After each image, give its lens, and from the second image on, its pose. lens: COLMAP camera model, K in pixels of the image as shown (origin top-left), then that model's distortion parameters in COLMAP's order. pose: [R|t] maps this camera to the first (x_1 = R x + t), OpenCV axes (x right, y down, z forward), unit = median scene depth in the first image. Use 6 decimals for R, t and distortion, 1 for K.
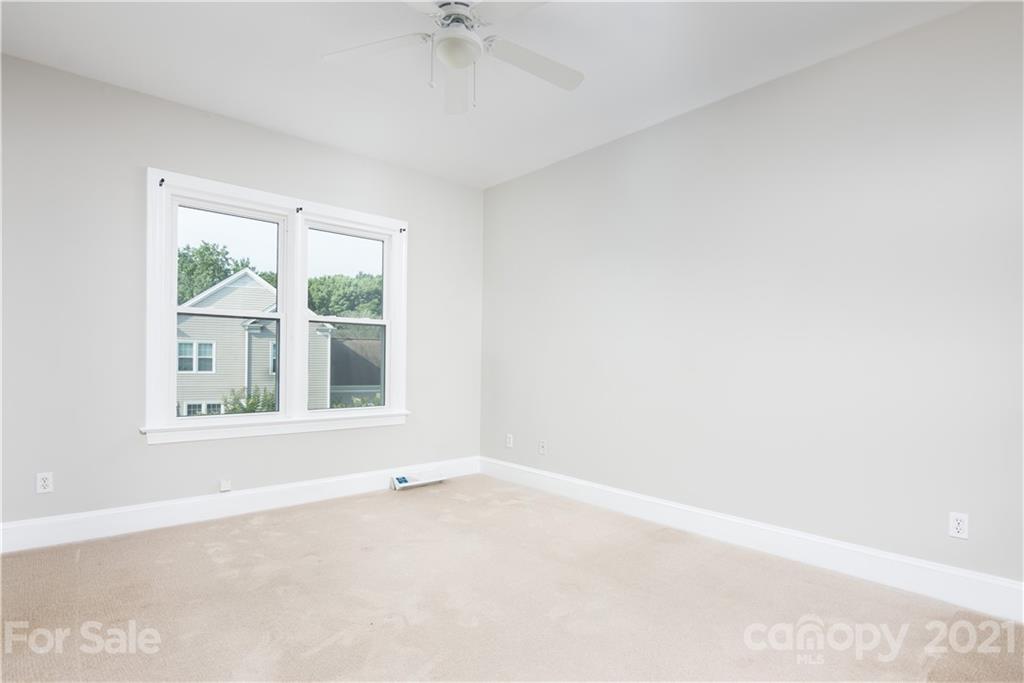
lens RADIAL K [[488.2, 0, 509.3], [0, 488.2, 344.4], [0, 0, 1]] dist [0.002582, -0.001391]
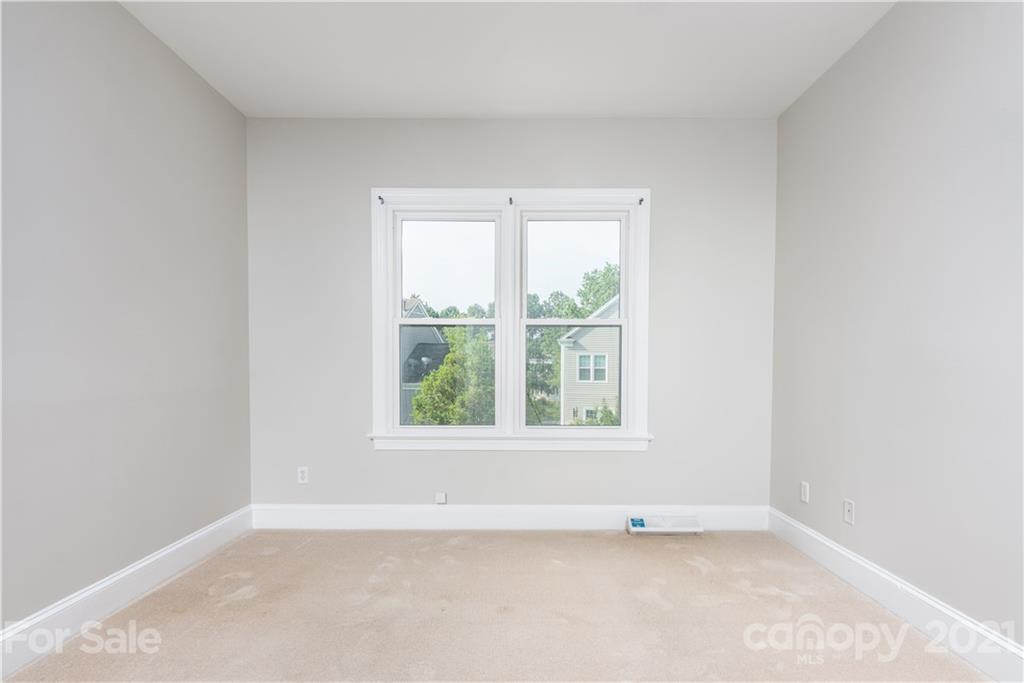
lens RADIAL K [[510.6, 0, 532.1], [0, 510.6, 375.8], [0, 0, 1]] dist [0.001430, -0.000029]
pose [[0.763061, 0.000482, -0.646326, 0.177139], [0.027972, 0.999038, 0.033770, 0.010285], [0.645721, -0.043848, 0.762313, 0.271765]]
